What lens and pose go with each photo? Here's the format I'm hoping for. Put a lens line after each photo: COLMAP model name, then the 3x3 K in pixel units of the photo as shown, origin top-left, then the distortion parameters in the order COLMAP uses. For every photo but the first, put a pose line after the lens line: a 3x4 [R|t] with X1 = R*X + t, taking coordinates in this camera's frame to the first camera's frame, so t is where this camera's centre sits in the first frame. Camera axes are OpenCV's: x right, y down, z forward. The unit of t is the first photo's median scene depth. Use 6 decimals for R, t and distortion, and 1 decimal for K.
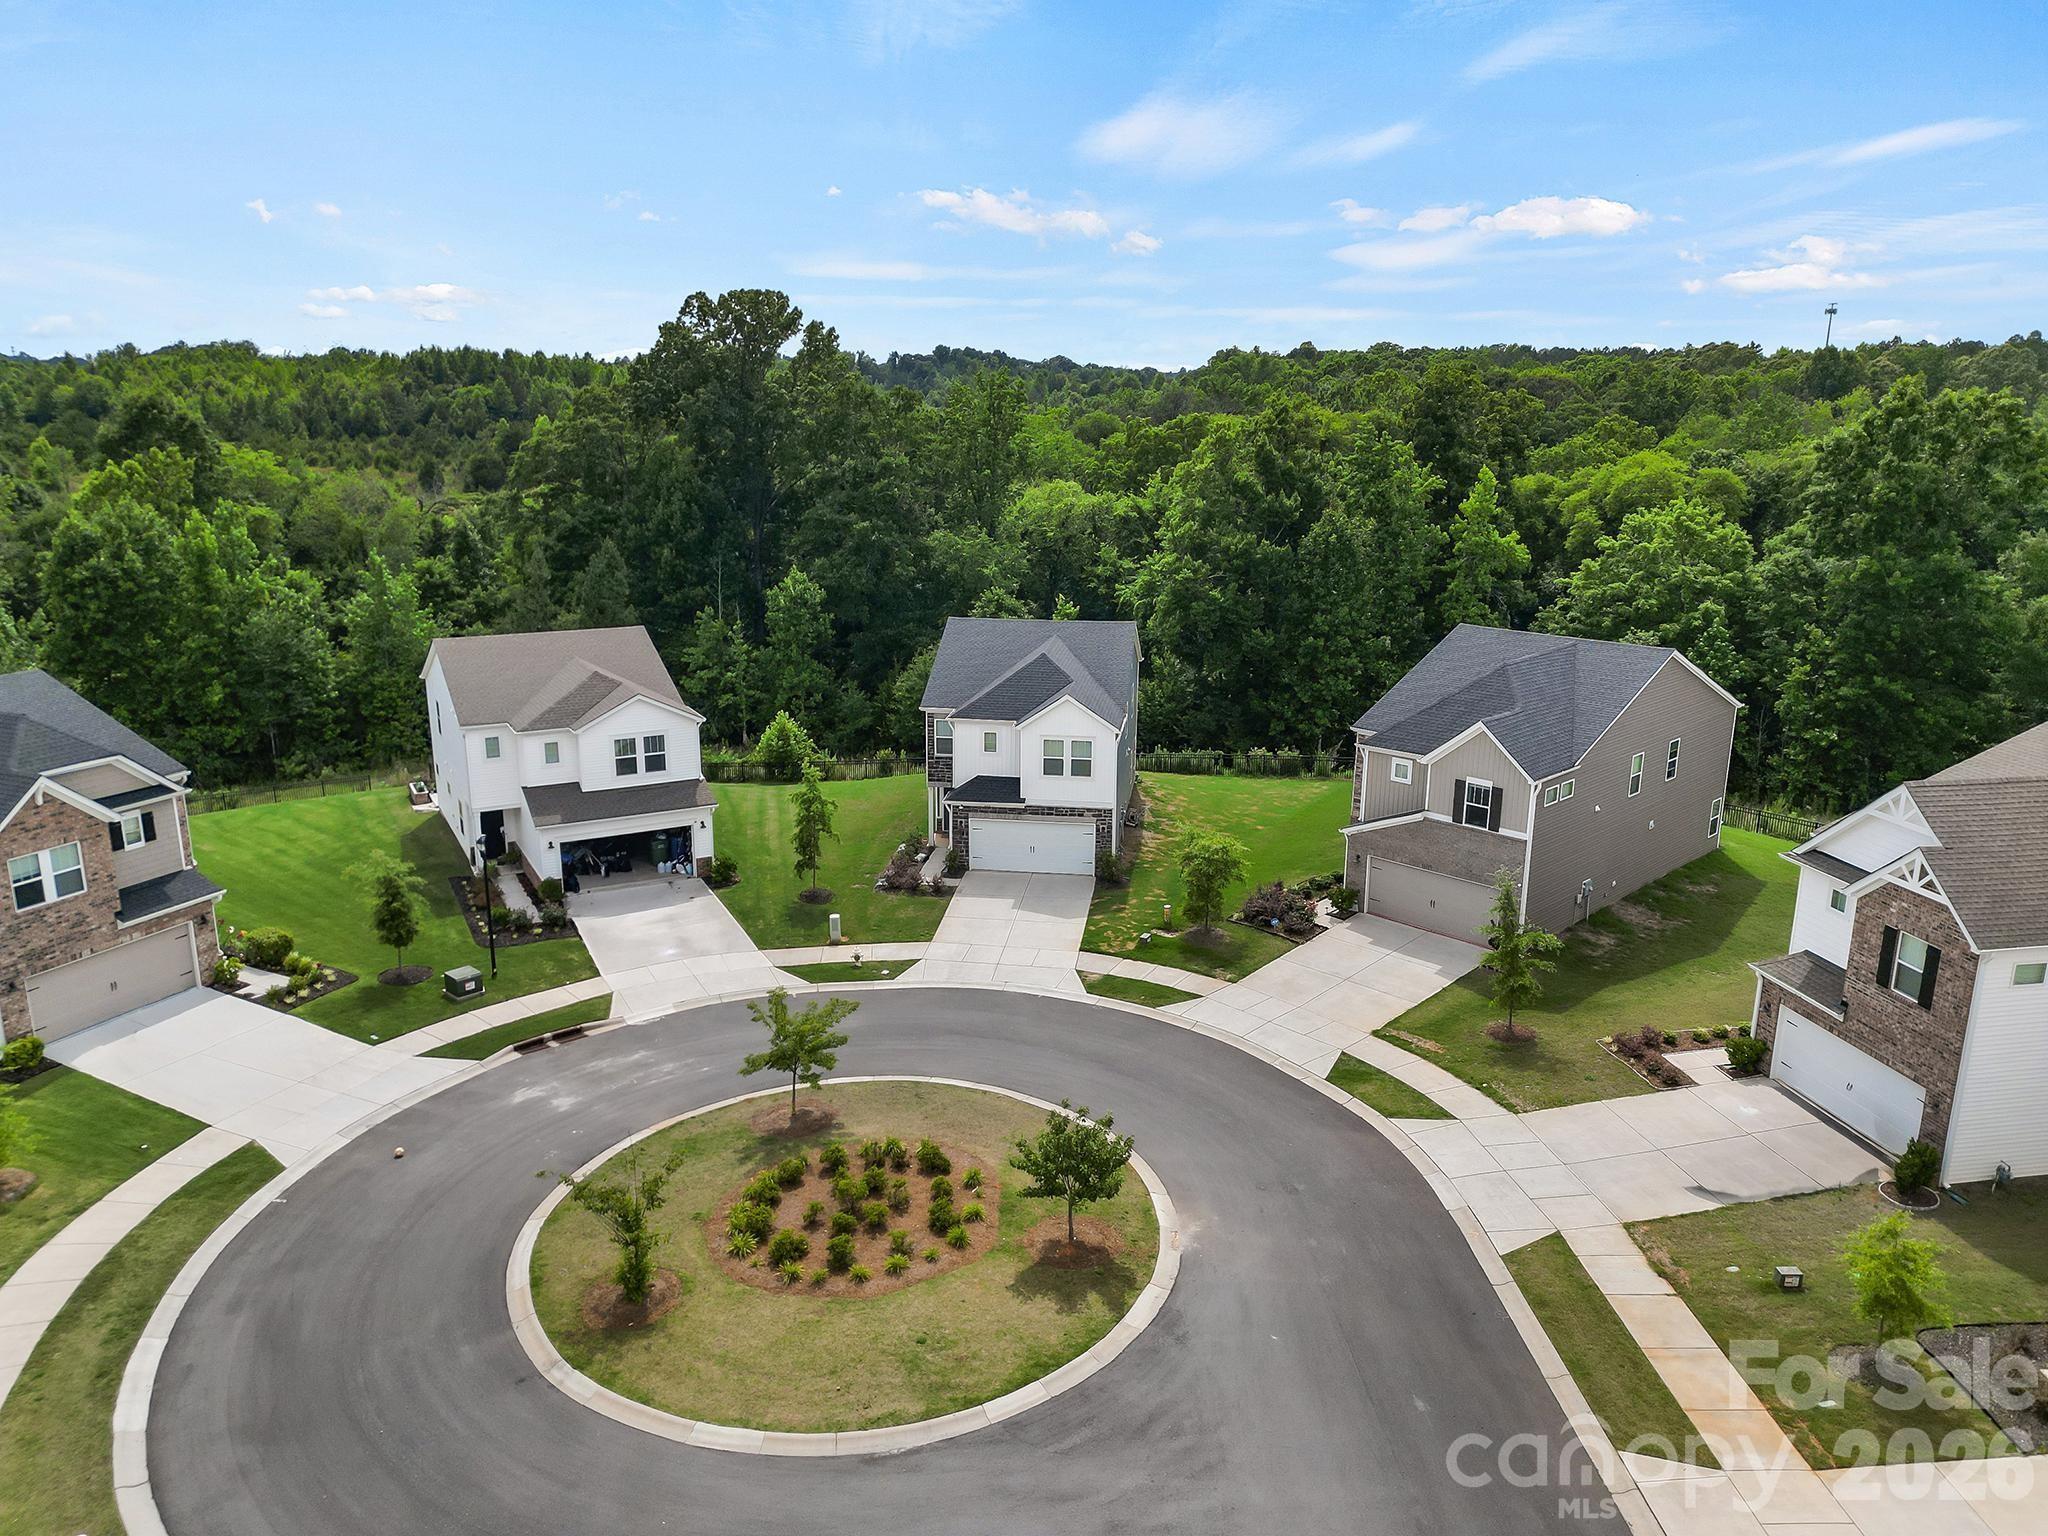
lens RADIAL K [[1430.8, 0, 1024.0], [0, 1430.8, 768.0], [0, 0, 1]] dist [0.081697, -0.078965]
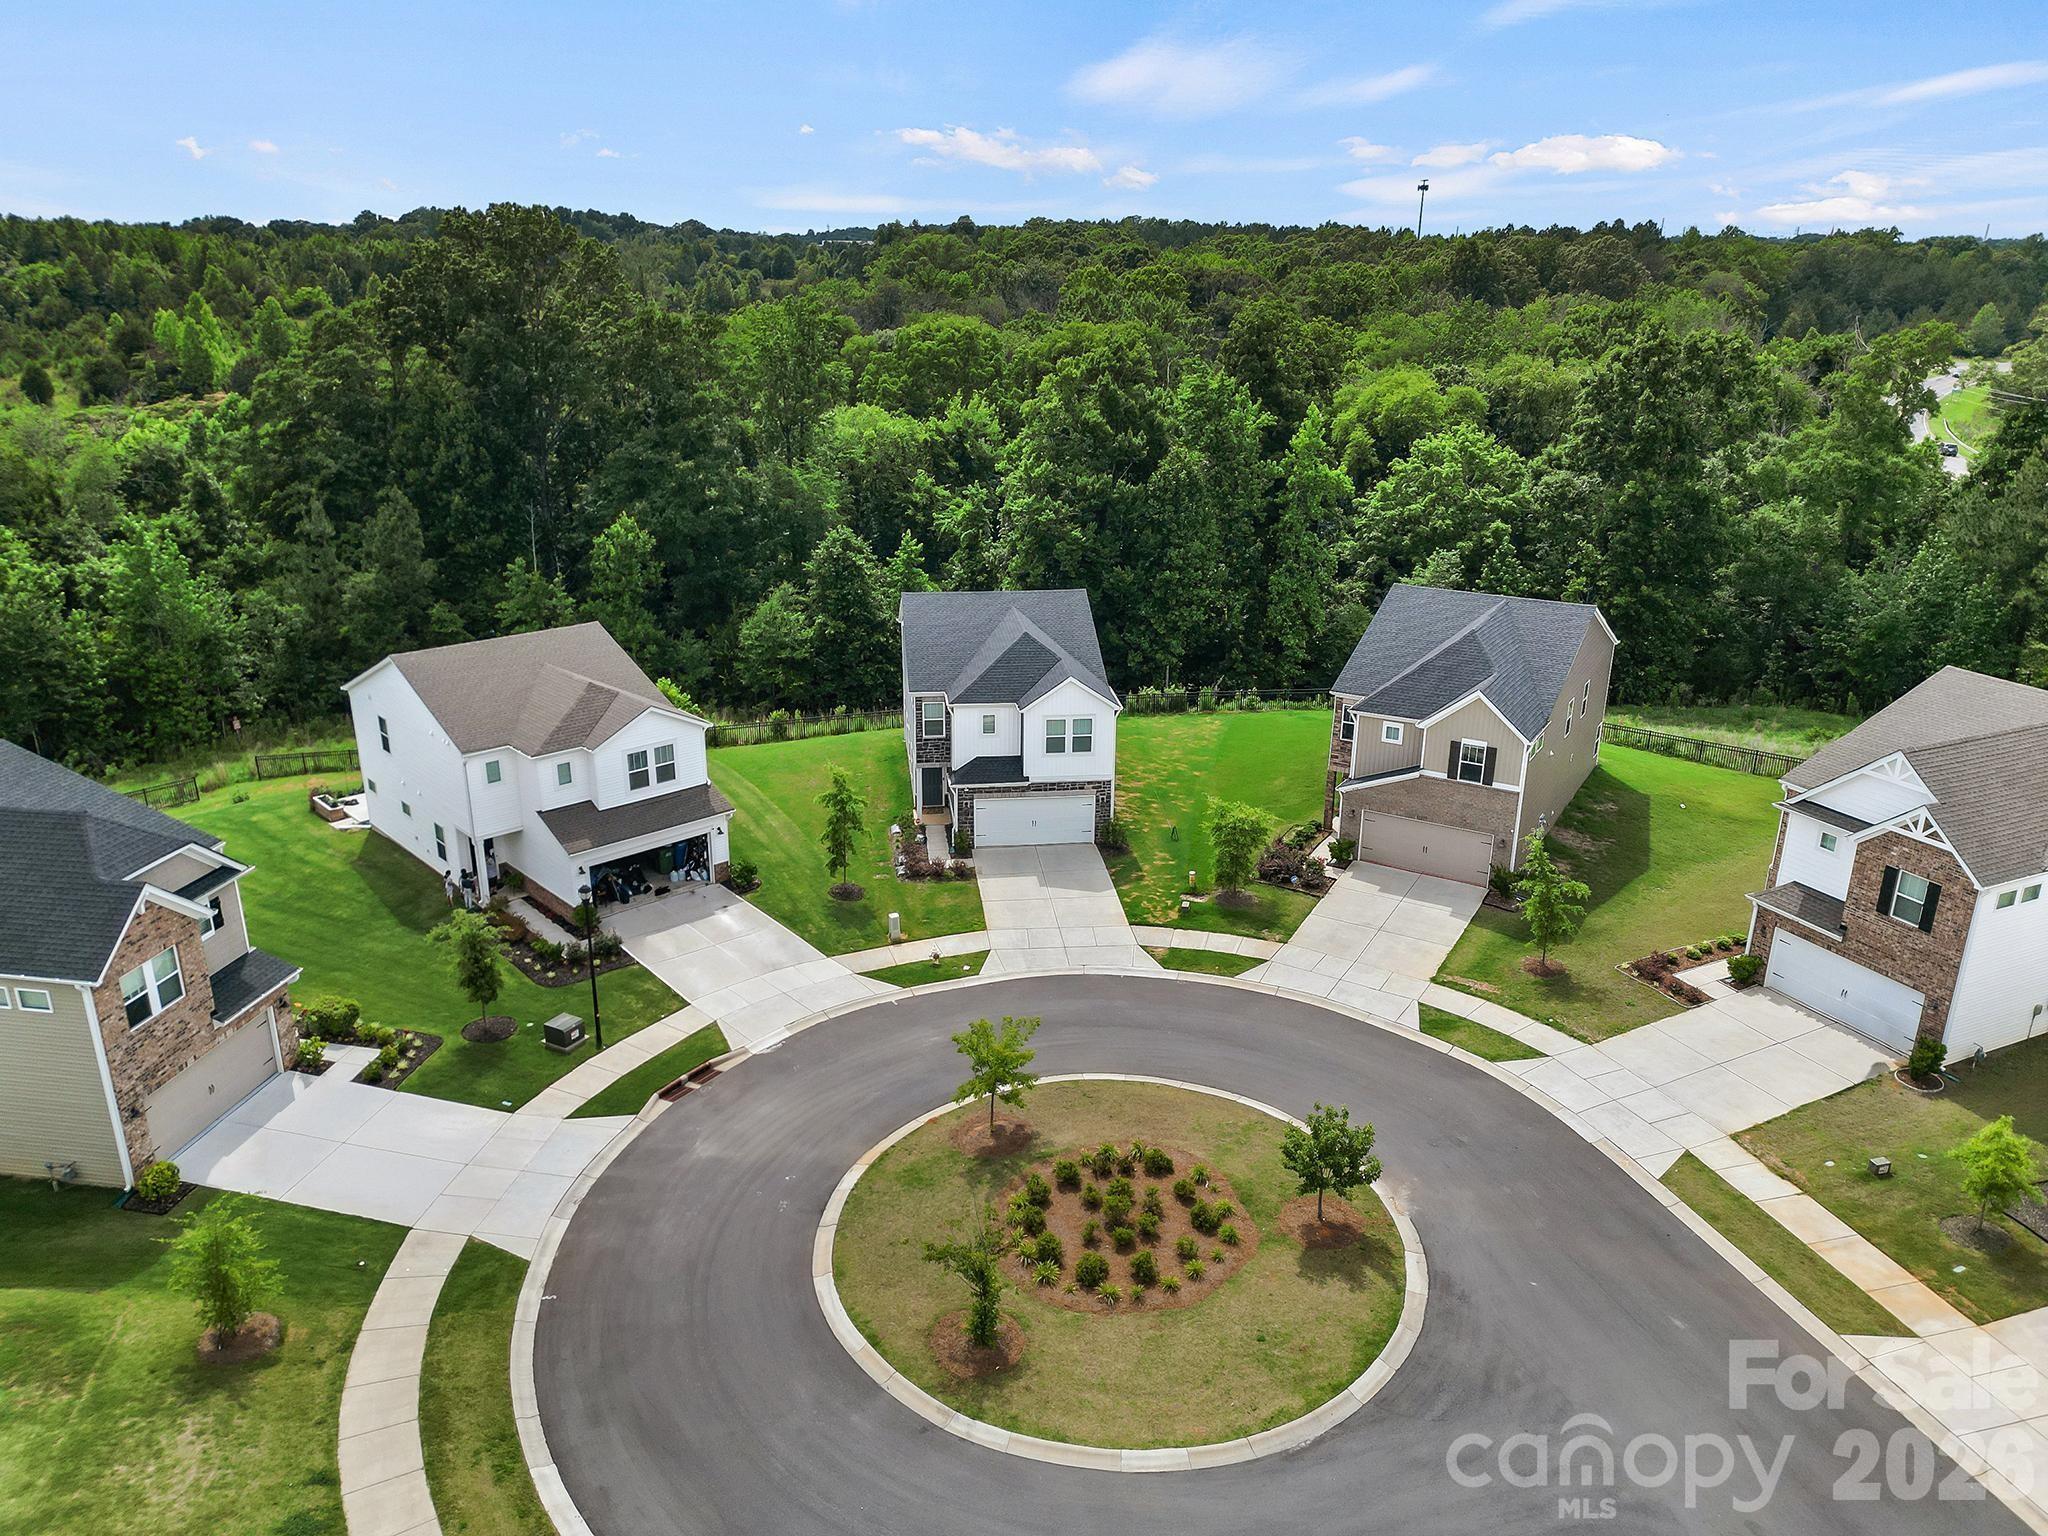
lens RADIAL K [[1430.8, 0, 1024.0], [0, 1430.8, 768.0], [0, 0, 1]] dist [0.081697, -0.078965]
pose [[0.968567, -0.081866, 0.234897, -0.265079], [0.060884, 0.993591, 0.095239, -0.090531], [-0.241189, -0.077944, 0.967343, -0.005314]]
